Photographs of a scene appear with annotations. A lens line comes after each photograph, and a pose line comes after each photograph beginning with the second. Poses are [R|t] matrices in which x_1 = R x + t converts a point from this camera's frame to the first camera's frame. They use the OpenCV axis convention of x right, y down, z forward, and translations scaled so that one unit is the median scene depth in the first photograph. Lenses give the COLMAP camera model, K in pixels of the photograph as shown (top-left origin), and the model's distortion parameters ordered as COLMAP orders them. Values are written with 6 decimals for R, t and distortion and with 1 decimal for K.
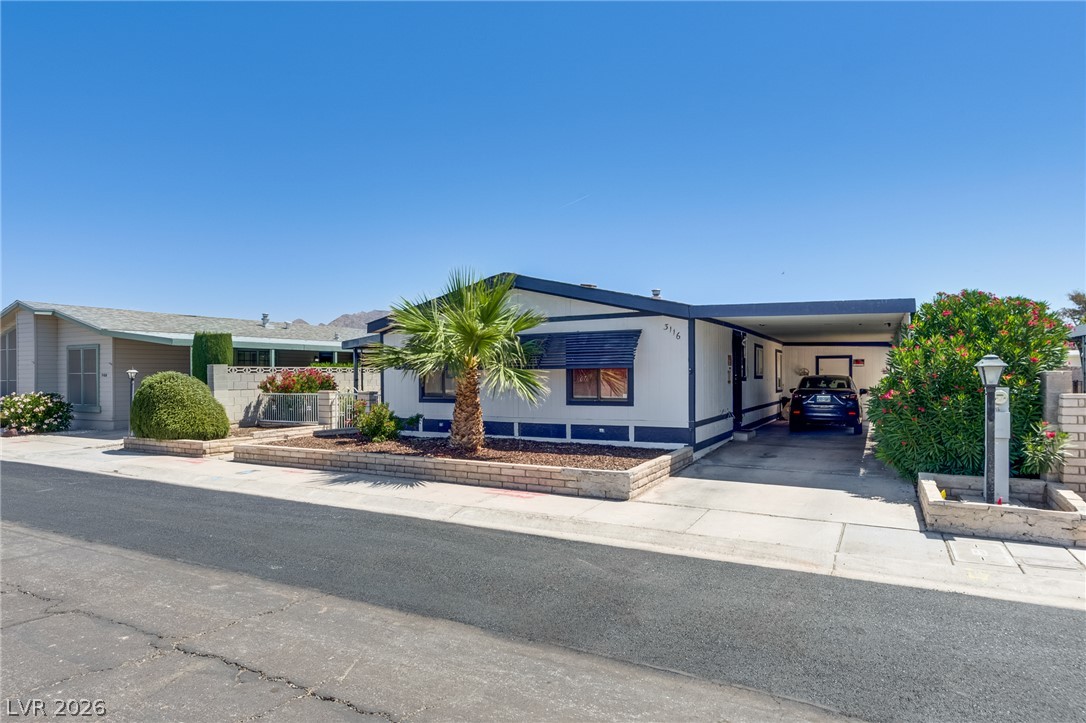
lens RADIAL K [[625.4, 0, 571.6], [0, 625.4, 362.4], [0, 0, 1]] dist [0.003045, 0.000711]
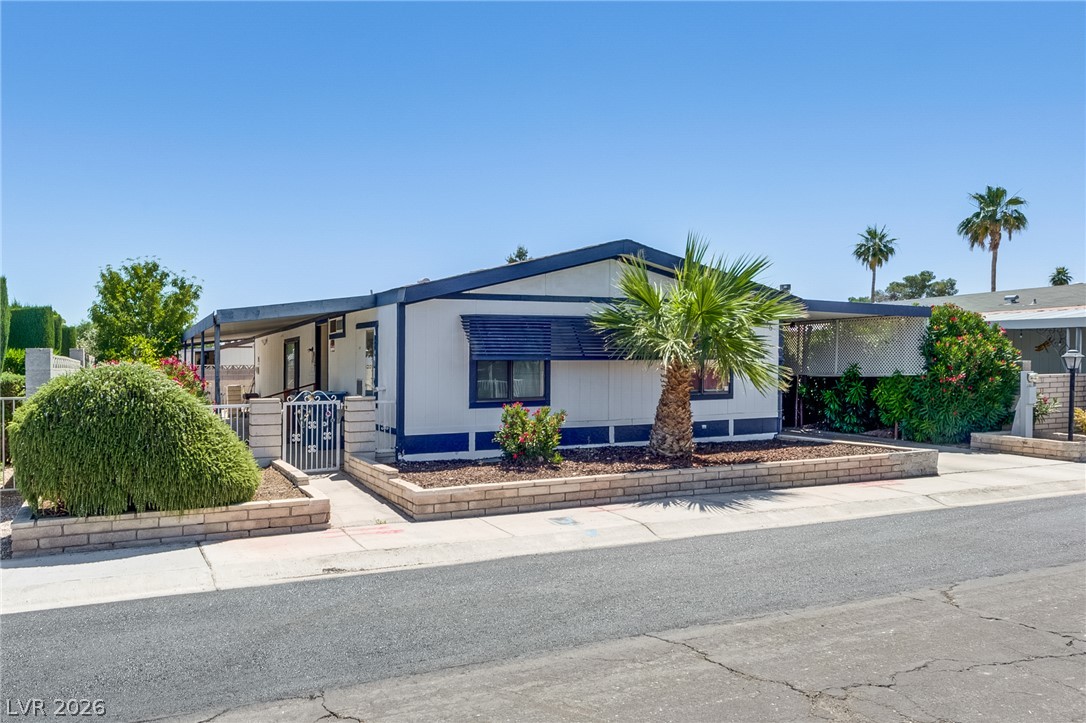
lens RADIAL K [[813.9, 0, 543.0], [0, 813.9, 361.5], [0, 0, 1]] dist [0.000913, 0.002354]
pose [[0.608225, 0.002342, 0.793761, -1.069902], [-0.005696, 0.999983, 0.001414, 0.013194], [-0.793744, -0.005381, 0.608228, 0.475196]]
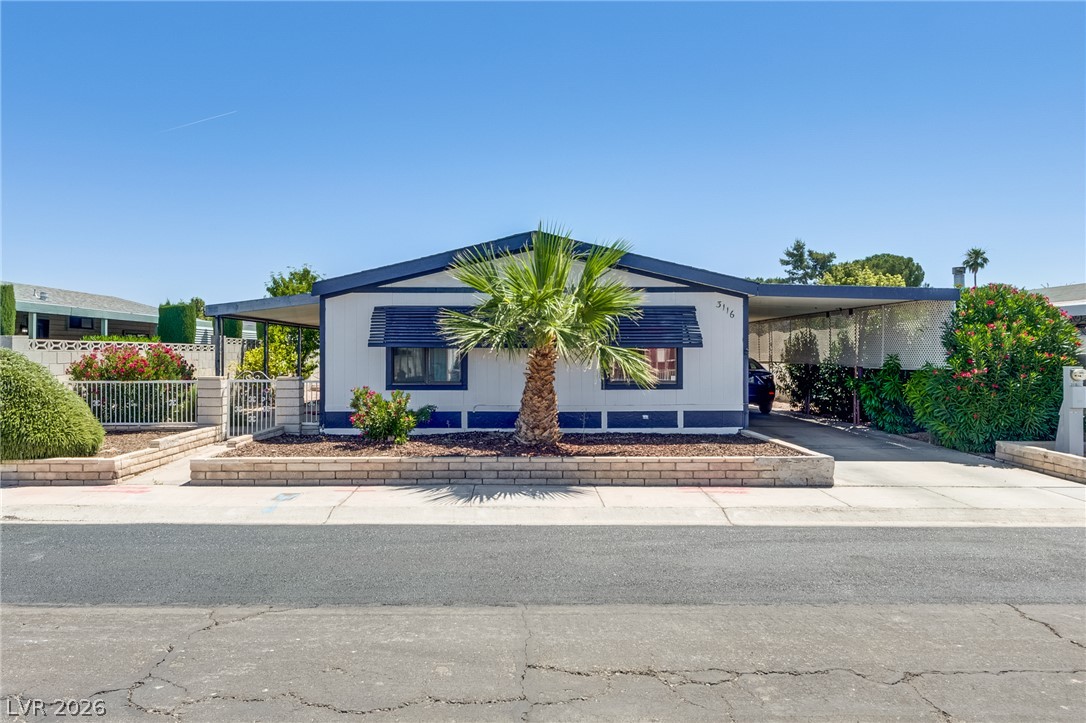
lens RADIAL K [[717.7, 0, 542.5], [0, 717.7, 343.1], [0, 0, 1]] dist [0.001786, 0.001412]
pose [[0.879813, 0.012155, 0.475165, -0.584707], [-0.013405, 0.999910, -0.000758, 0.006152], [-0.475131, -0.005703, 0.879896, 0.173087]]
